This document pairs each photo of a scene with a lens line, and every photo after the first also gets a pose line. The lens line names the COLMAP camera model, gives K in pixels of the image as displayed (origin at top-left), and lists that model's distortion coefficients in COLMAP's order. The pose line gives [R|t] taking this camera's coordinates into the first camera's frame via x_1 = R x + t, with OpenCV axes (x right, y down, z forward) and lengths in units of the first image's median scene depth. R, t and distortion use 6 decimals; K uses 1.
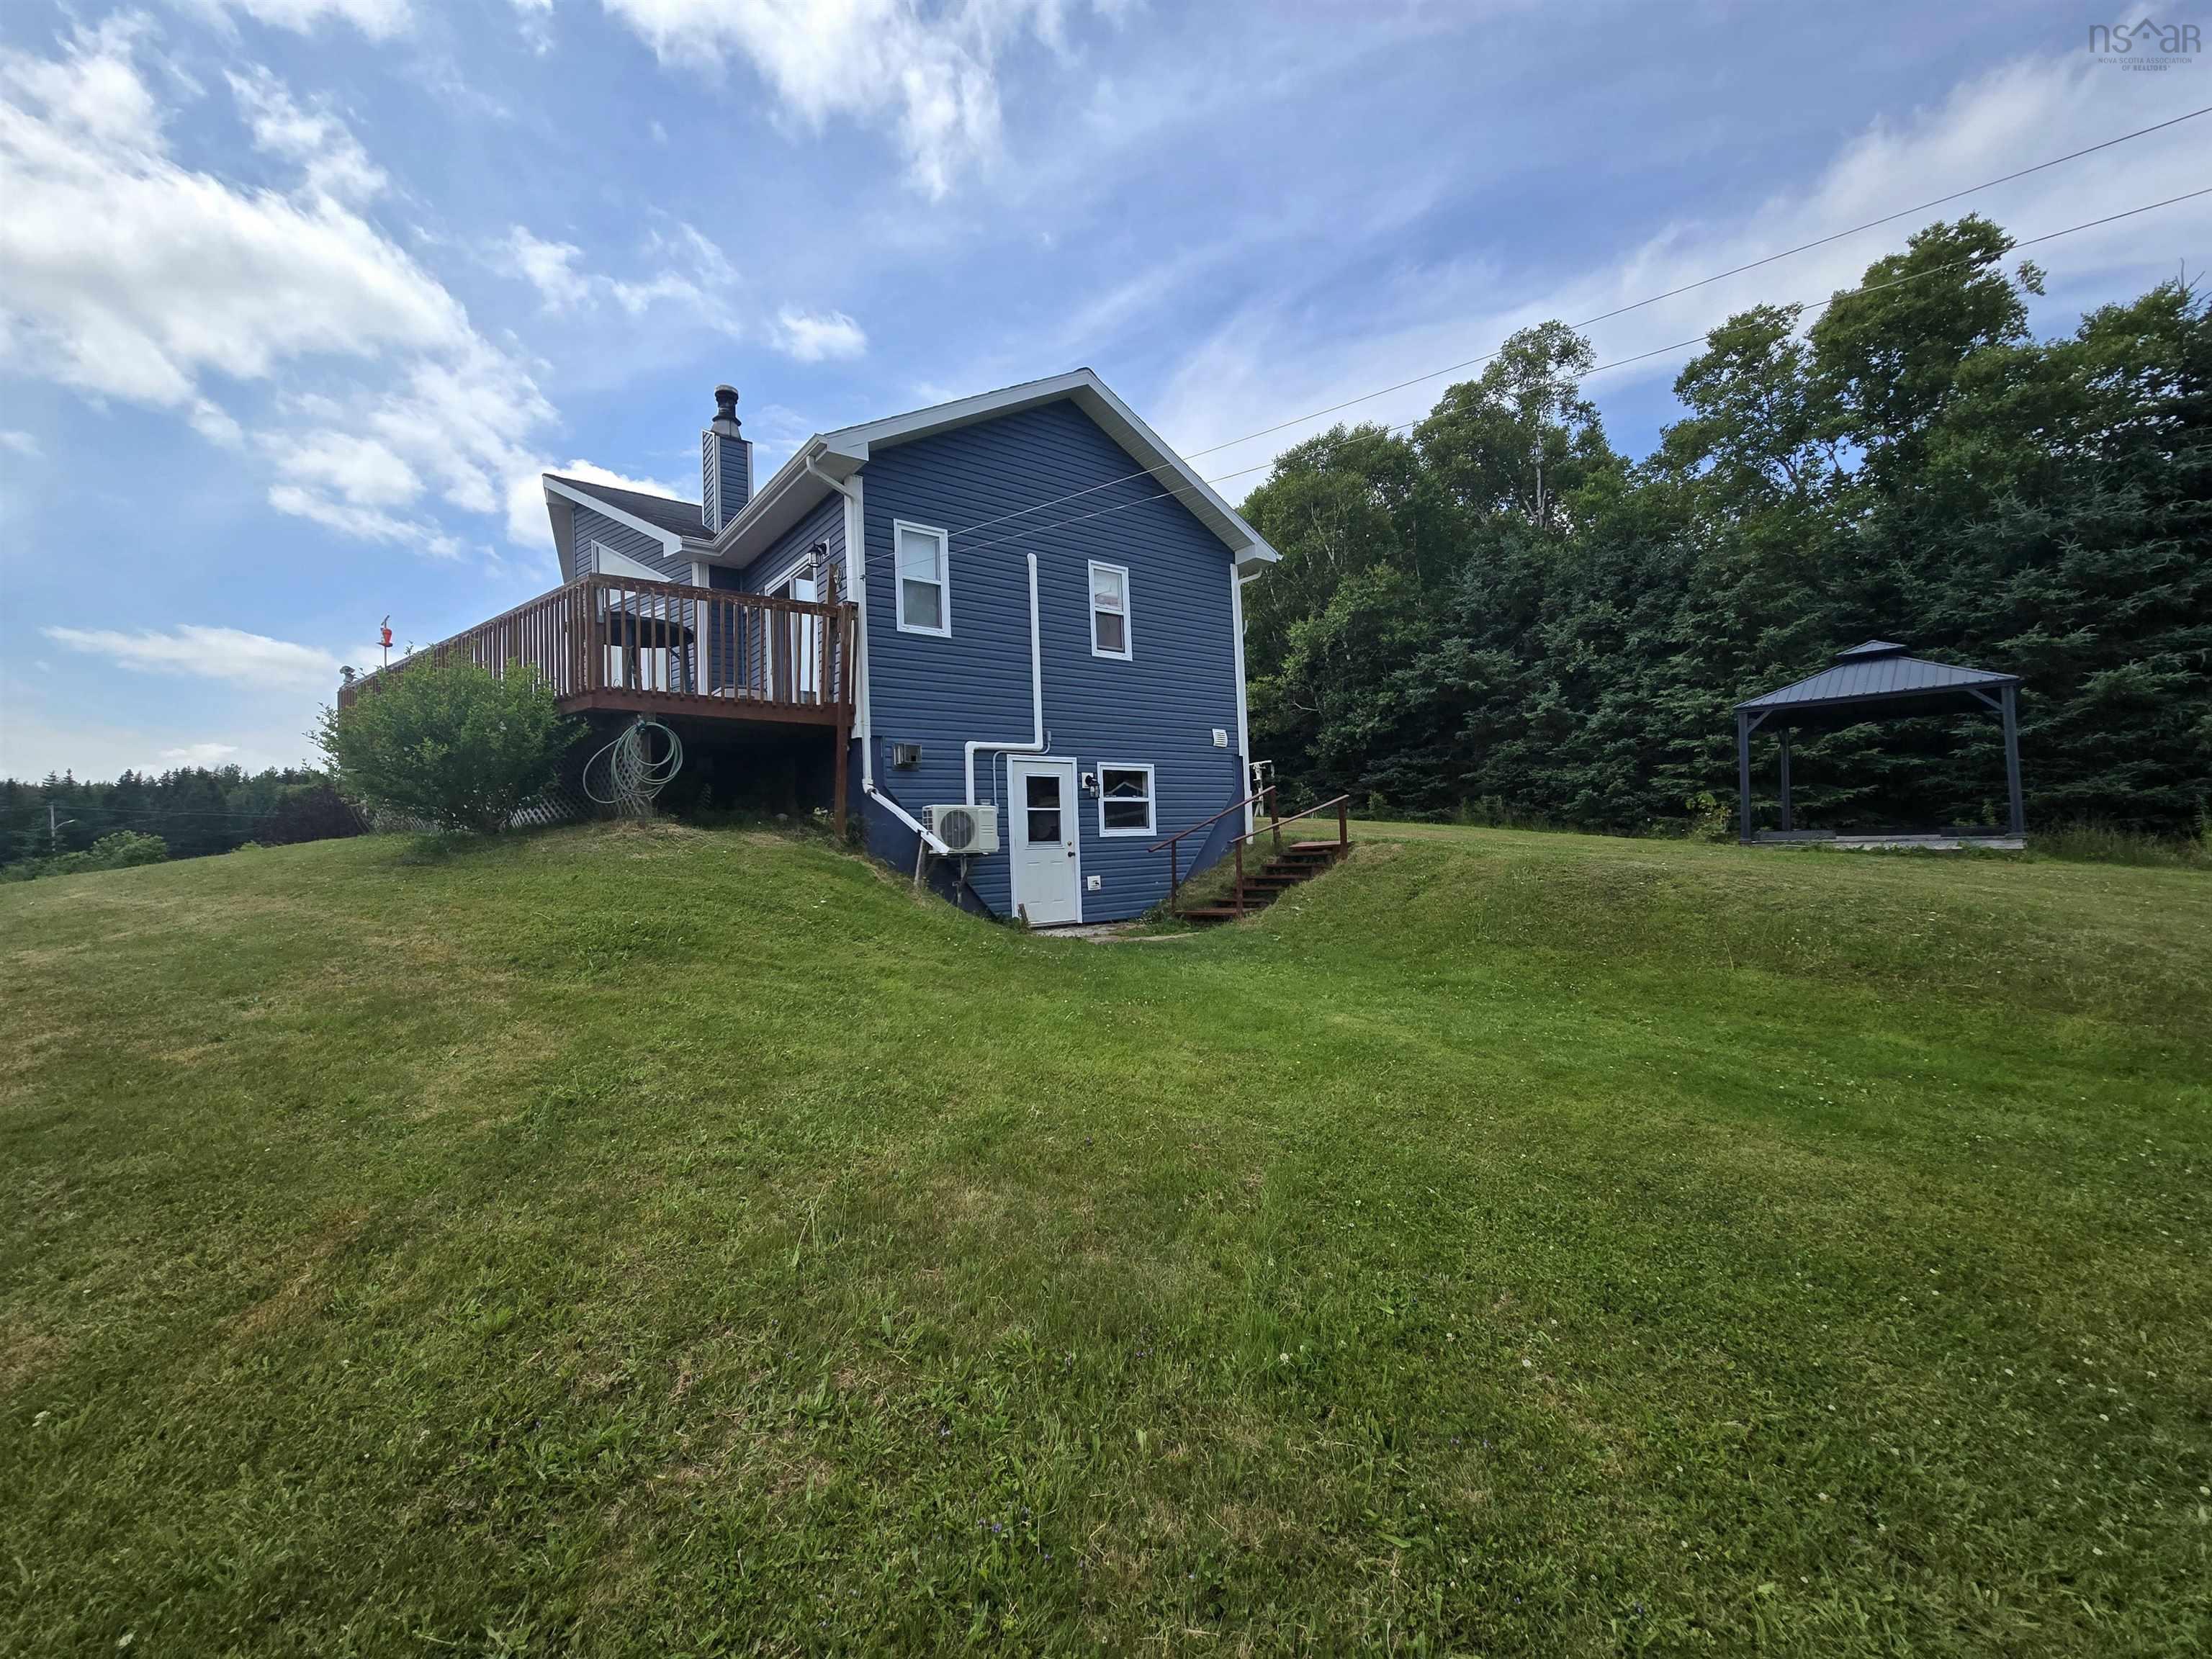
lens RADIAL K [[931.6, 0, 1096.7], [0, 931.6, 832.9], [0, 0, 1]] dist [0.000706, -0.000045]
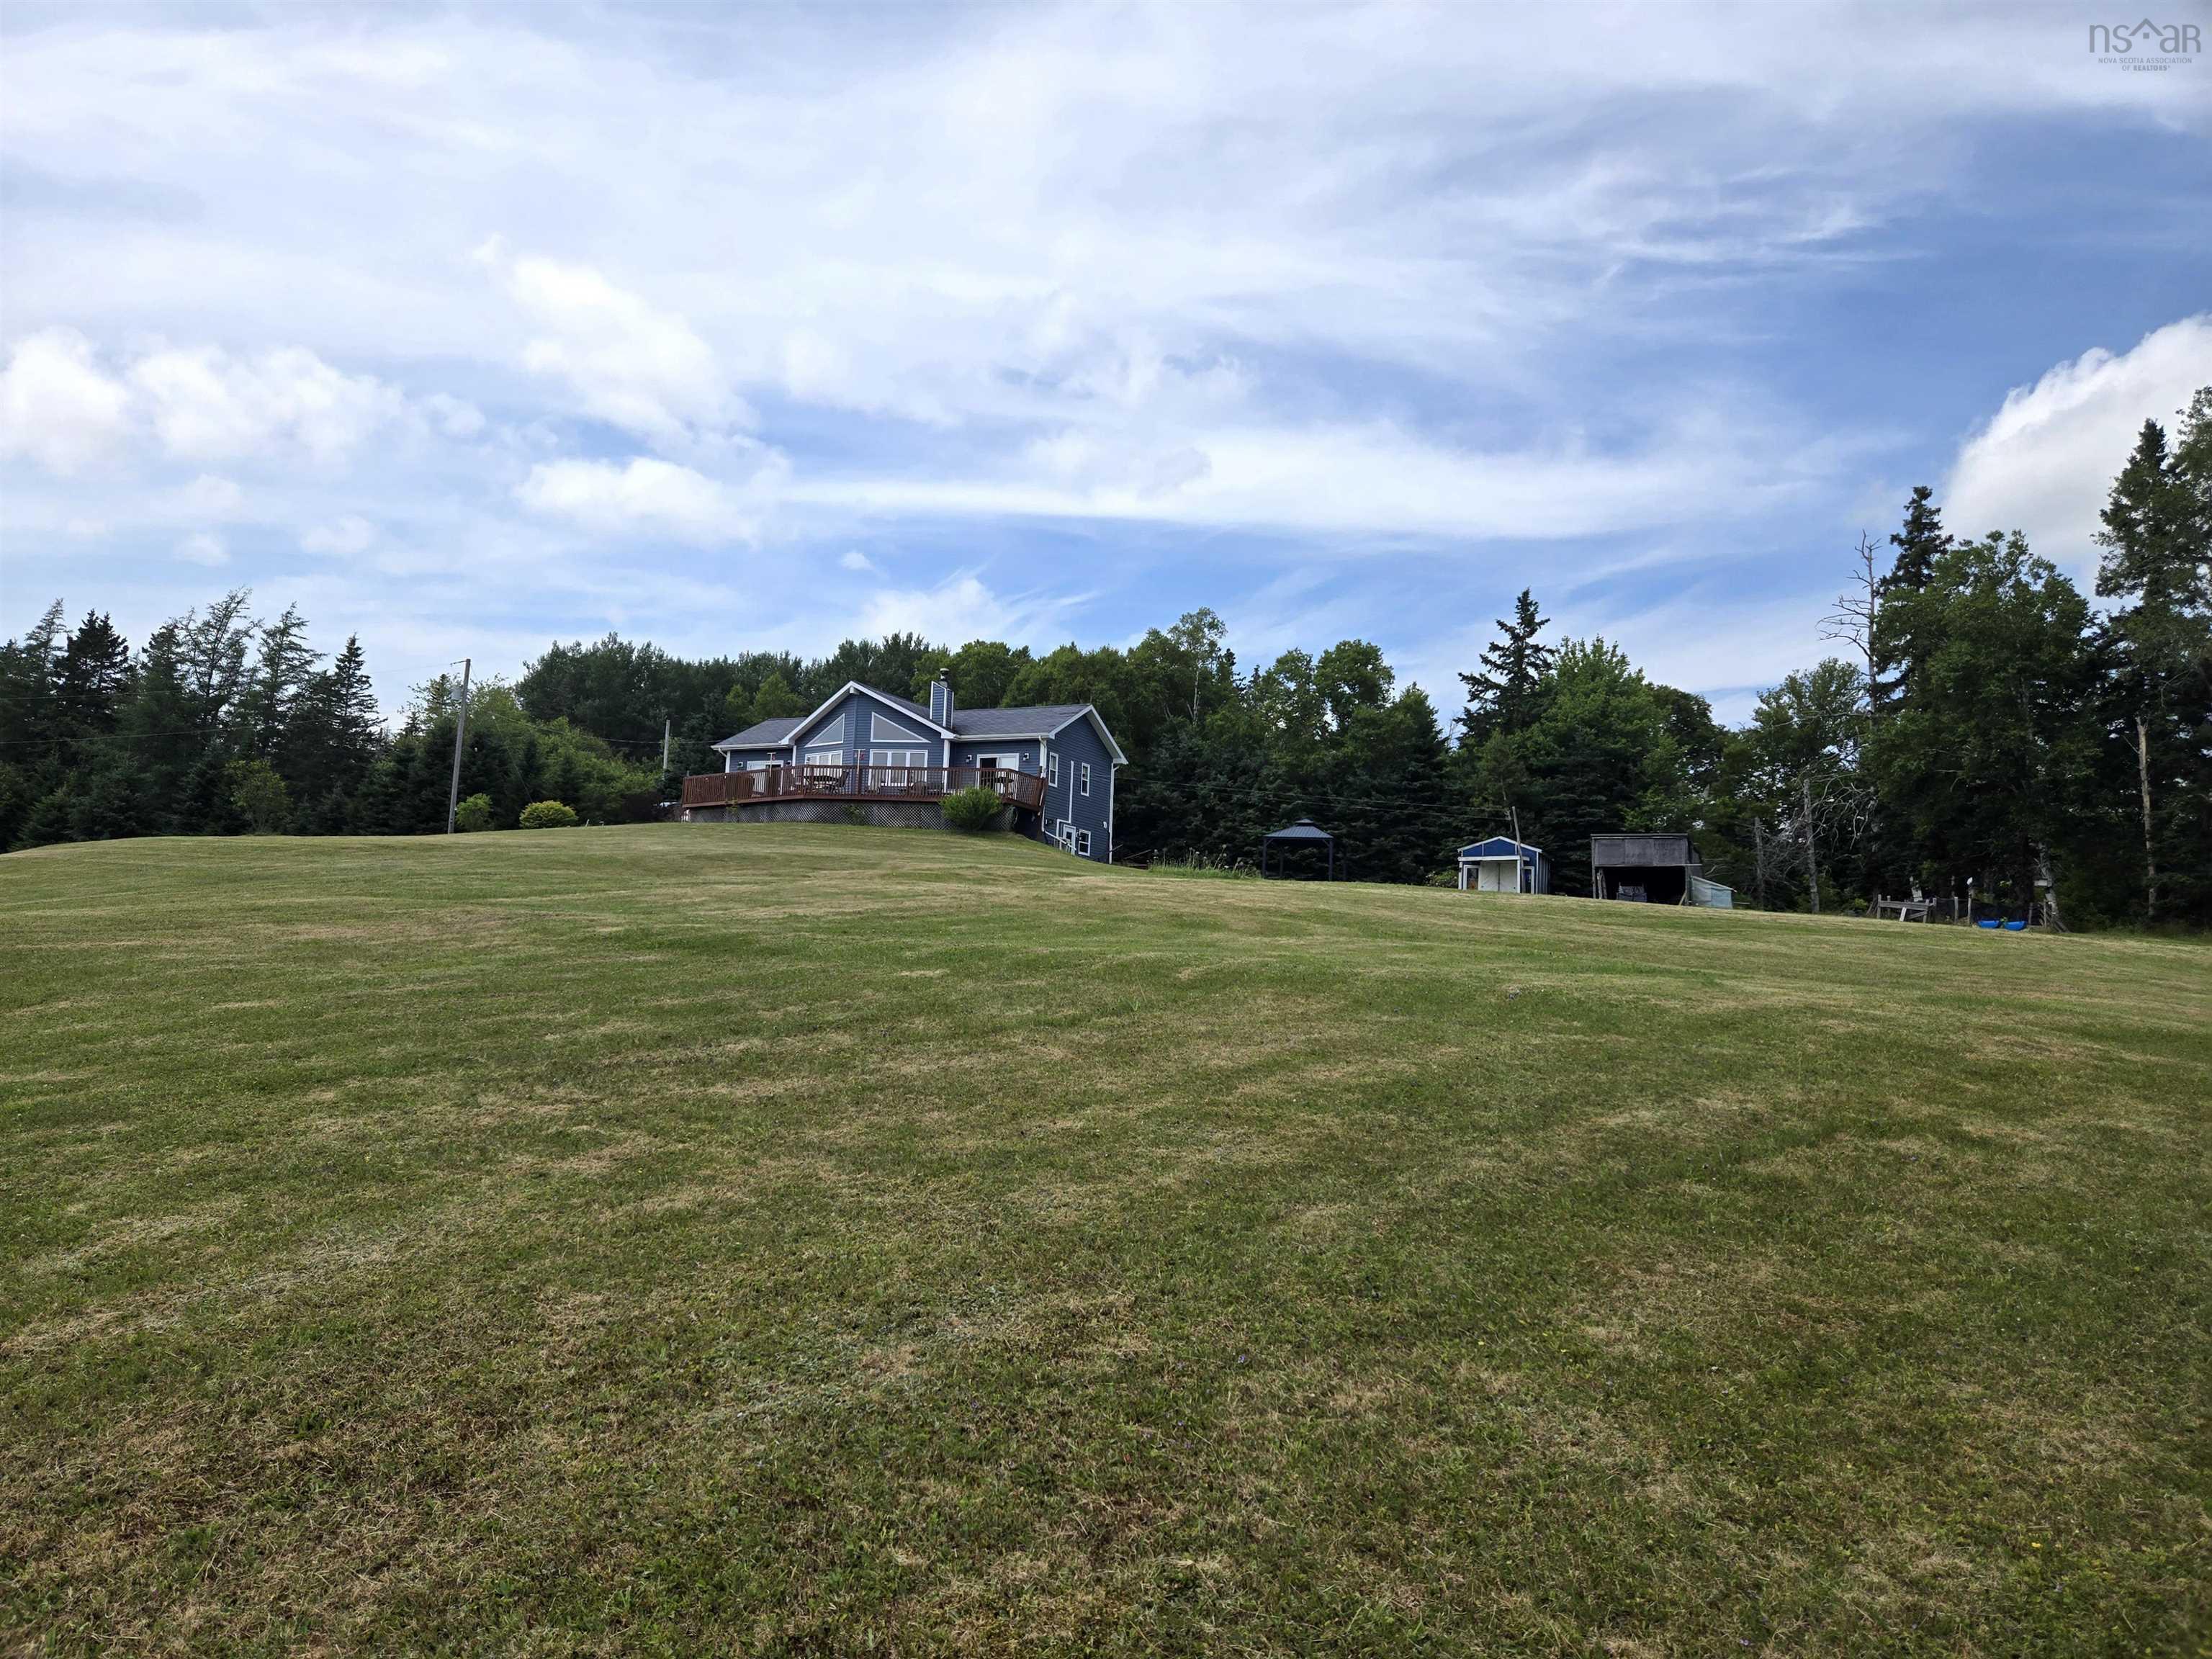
lens RADIAL K [[1504.9, 0, 1107.0], [0, 1504.9, 824.5], [0, 0, 1]] dist [0.066172, -0.071185]
pose [[0.892212, 0.120497, 0.435244, -1.168398], [-0.084867, 0.991314, -0.100475, 0.222669], [-0.443570, 0.052707, 0.894688, -1.935157]]
